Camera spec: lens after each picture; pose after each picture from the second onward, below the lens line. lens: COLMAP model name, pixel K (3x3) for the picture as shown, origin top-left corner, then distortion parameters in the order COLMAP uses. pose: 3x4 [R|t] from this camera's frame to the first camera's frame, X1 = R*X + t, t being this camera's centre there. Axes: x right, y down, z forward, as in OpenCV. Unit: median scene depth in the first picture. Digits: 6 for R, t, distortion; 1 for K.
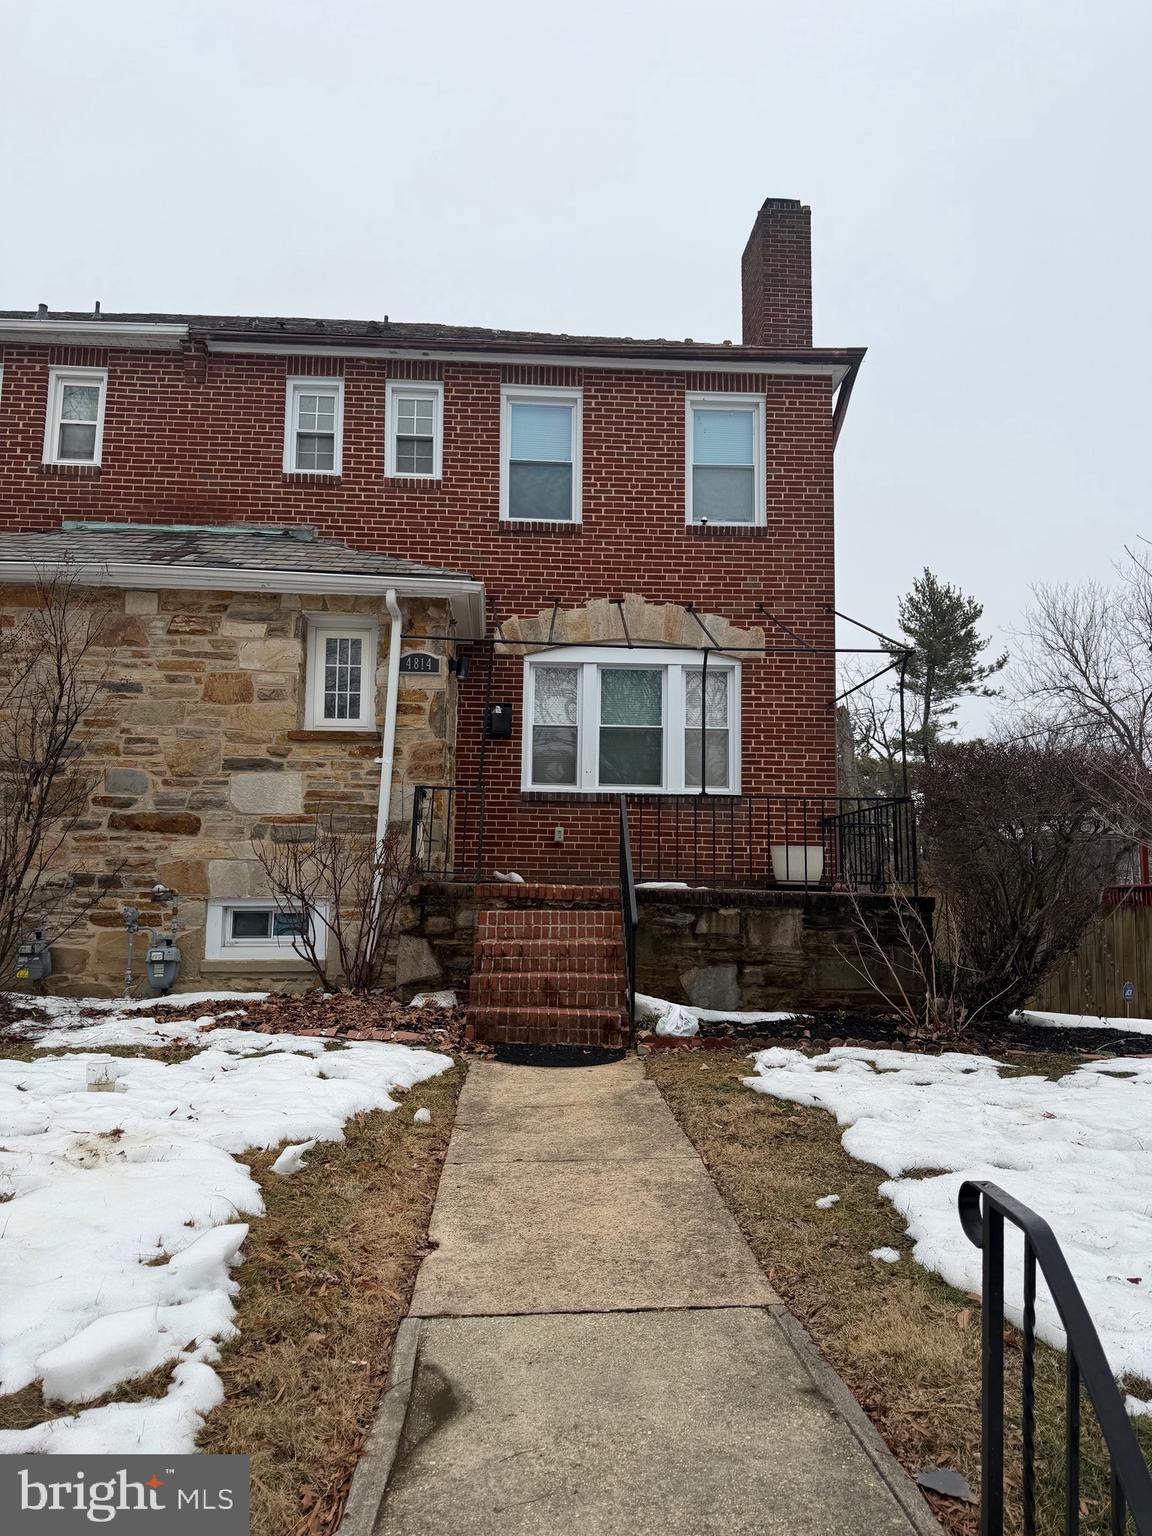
lens RADIAL K [[1068.9, 0, 576.0], [0, 1068.9, 768.0], [0, 0, 1]] dist [0.139654, -0.214200]
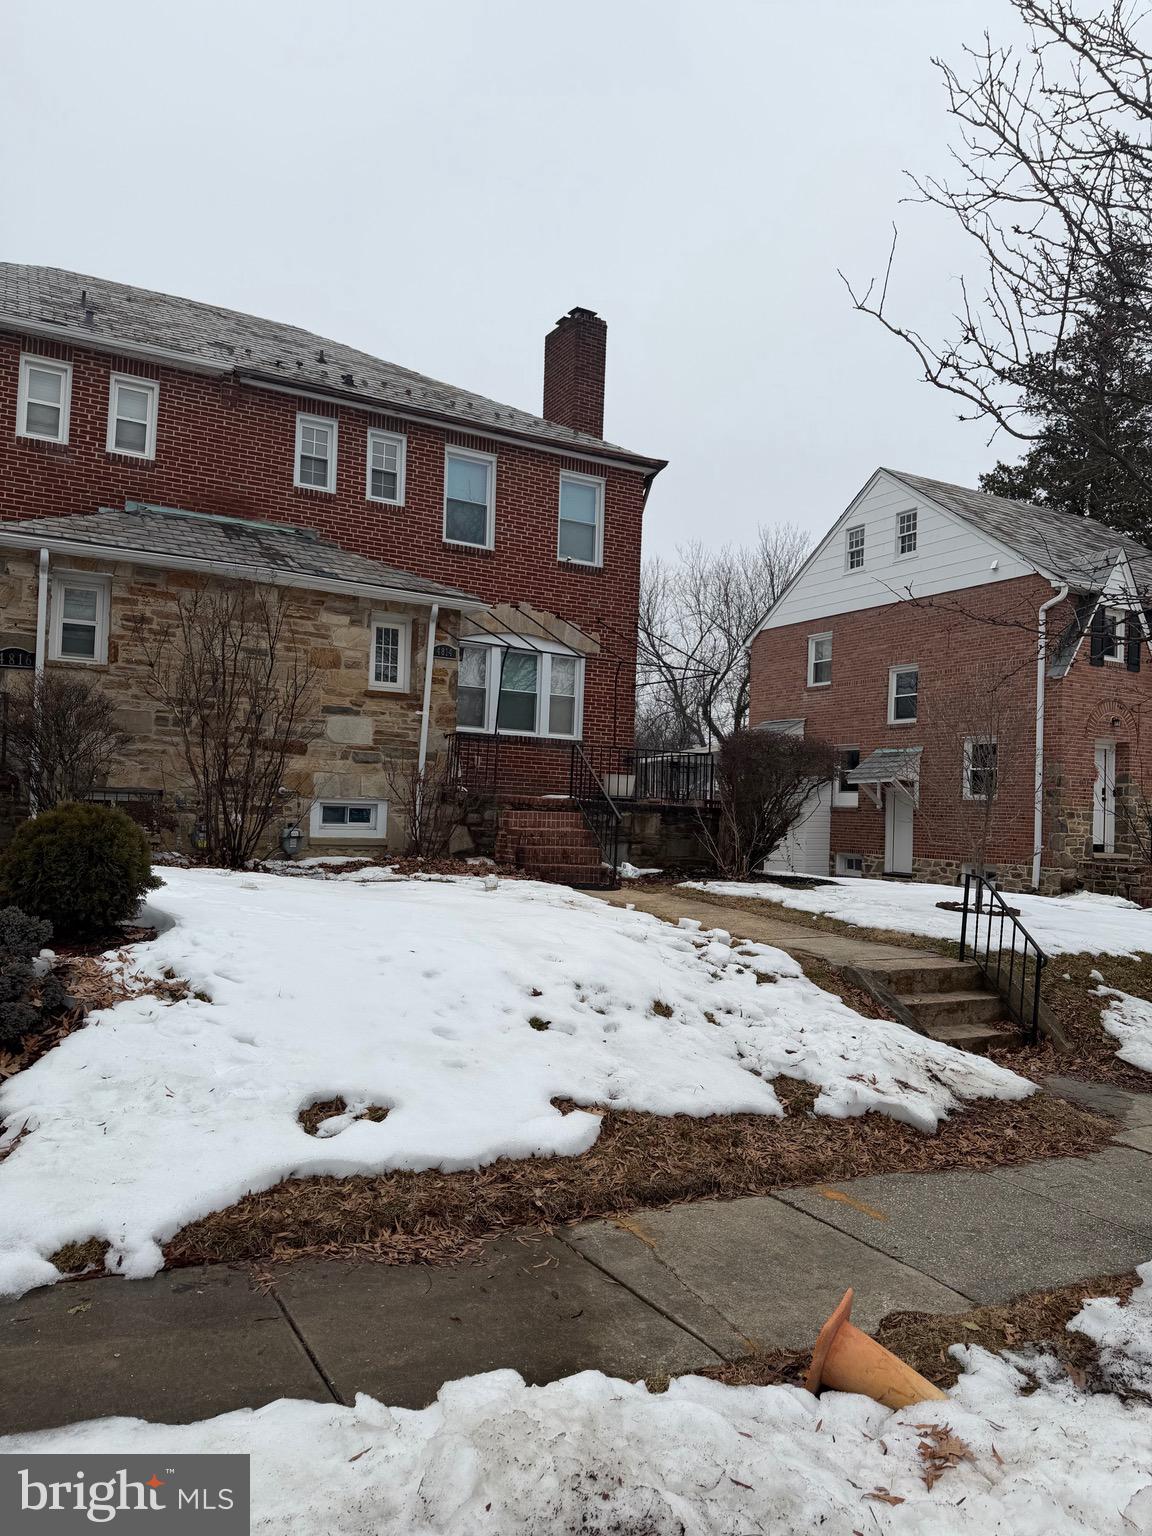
lens RADIAL K [[1068.9, 0, 576.0], [0, 1068.9, 768.0], [0, 0, 1]] dist [0.139654, -0.214200]
pose [[0.901754, 0.040990, 0.430302, -0.632555], [-0.080424, 0.994021, 0.073850, -0.059573], [-0.424702, -0.101201, 0.899659, -0.494703]]
